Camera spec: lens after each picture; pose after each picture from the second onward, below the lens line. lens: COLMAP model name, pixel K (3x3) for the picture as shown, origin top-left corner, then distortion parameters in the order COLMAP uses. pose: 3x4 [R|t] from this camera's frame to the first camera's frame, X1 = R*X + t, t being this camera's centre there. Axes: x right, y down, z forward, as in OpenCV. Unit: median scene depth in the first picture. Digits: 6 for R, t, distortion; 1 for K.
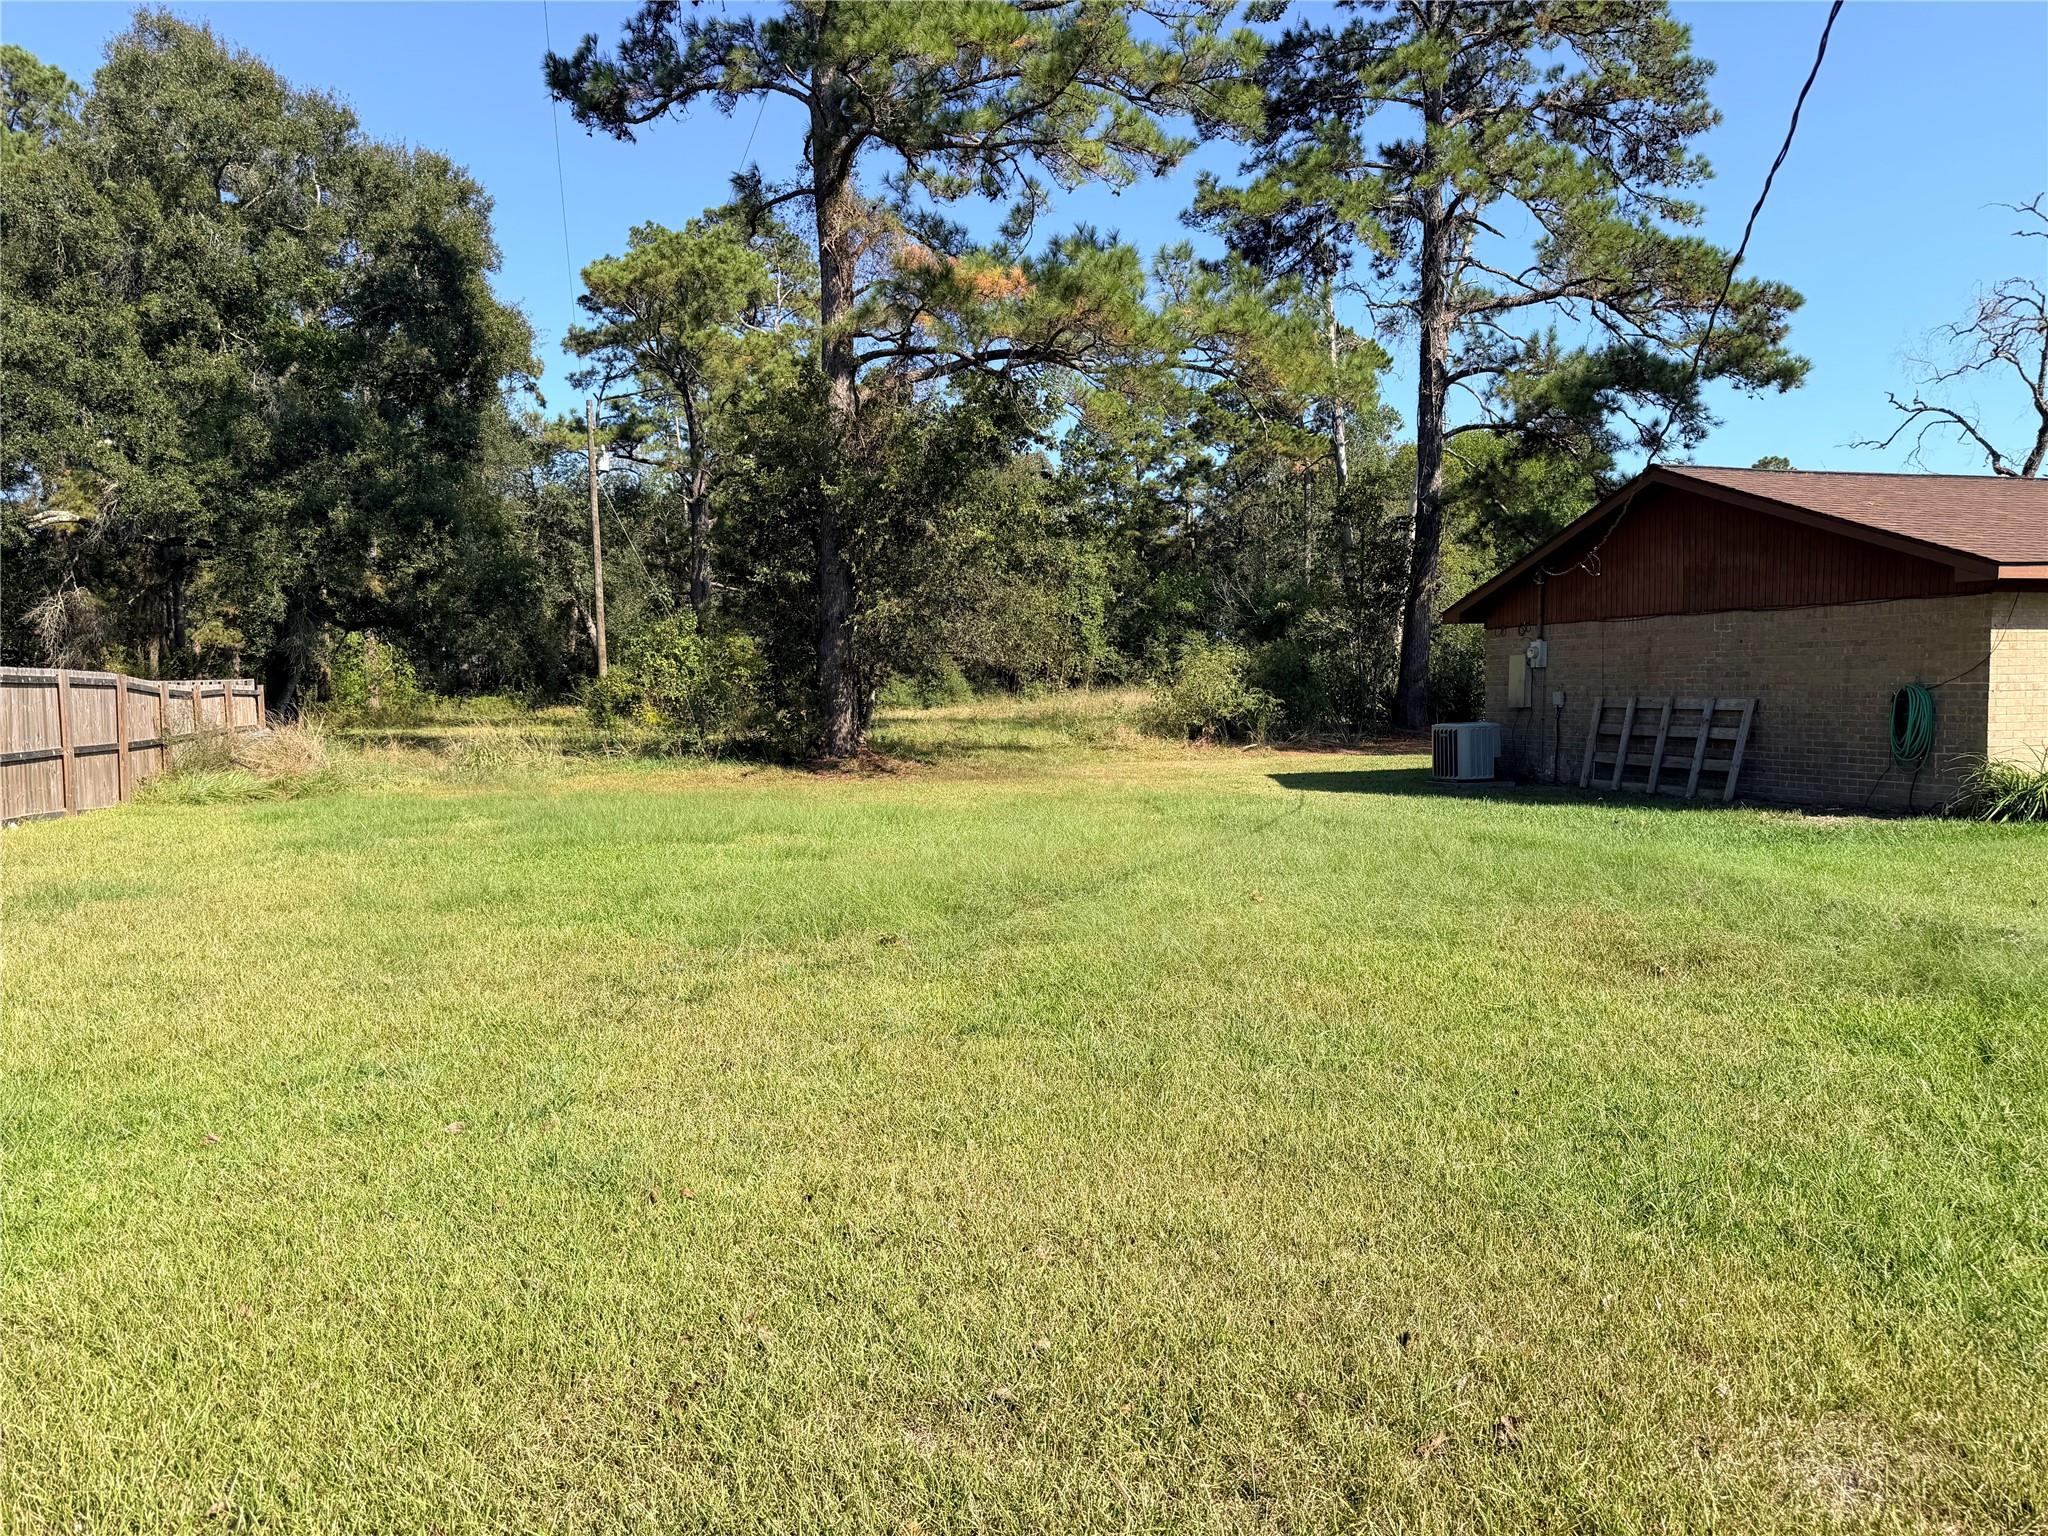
lens RADIAL K [[1450.6, 0, 1027.1], [0, 1450.6, 782.9], [0, 0, 1]] dist [0.053990, -0.063428]
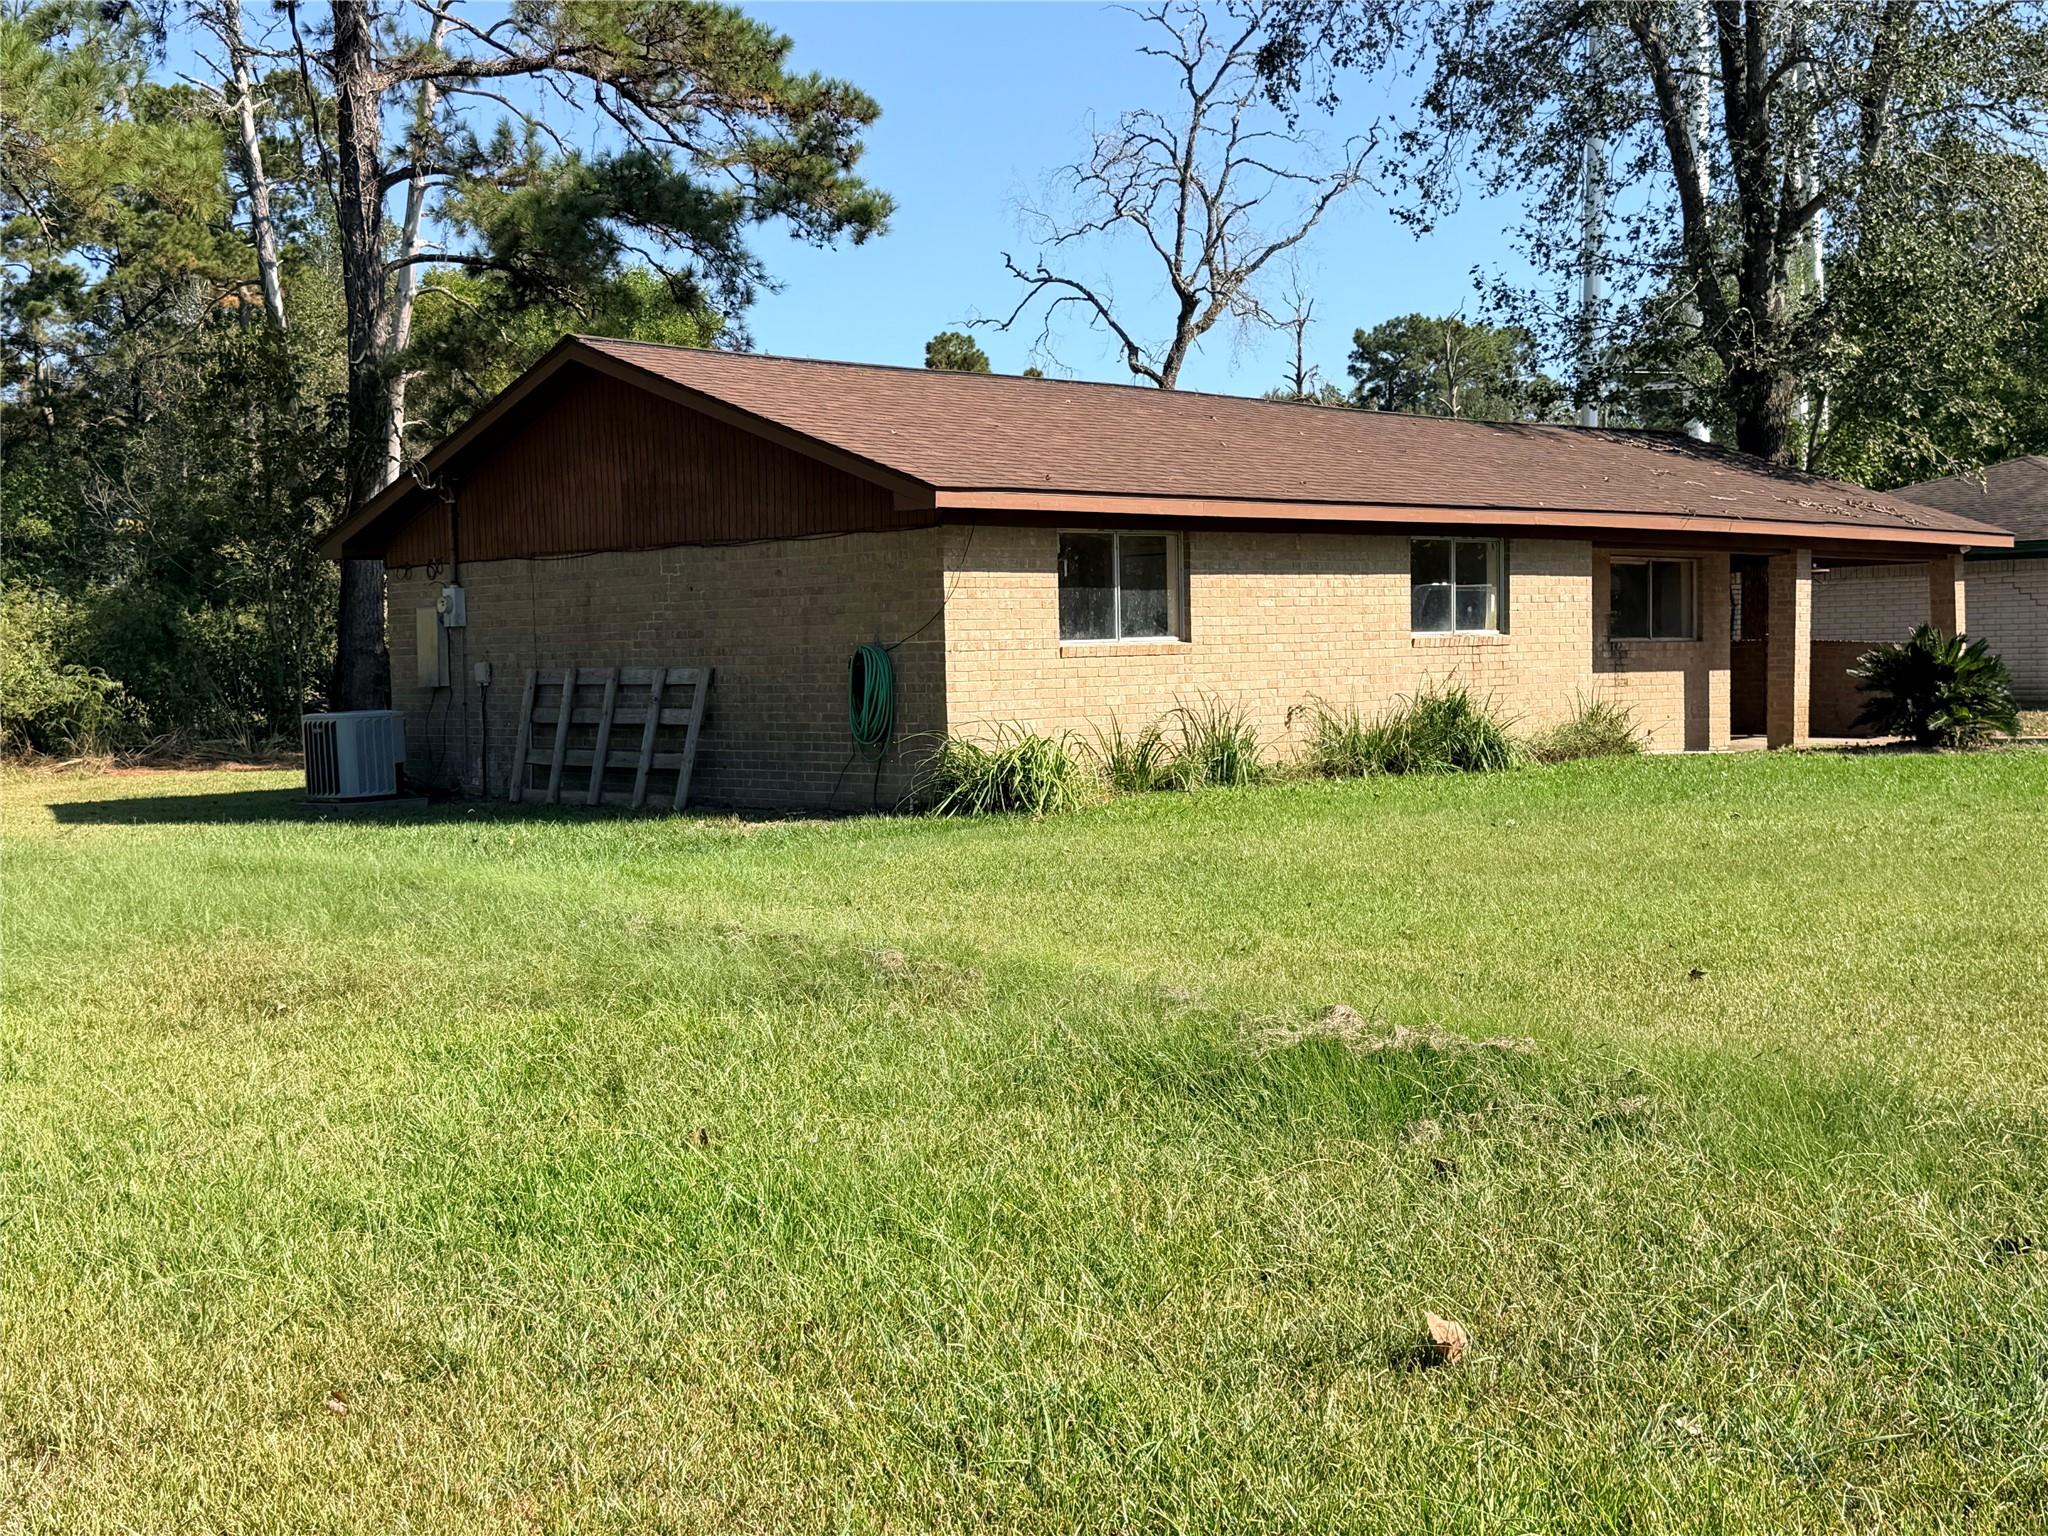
lens RADIAL K [[2421.1, 0, 1038.7], [0, 2421.1, 773.0], [0, 0, 1]] dist [0.057669, 0.000000]
pose [[0.885789, -0.031727, 0.463003, 0.058696], [0.042767, 0.998996, -0.013365, 0.012463], [-0.462114, 0.031640, 0.886256, -0.095905]]
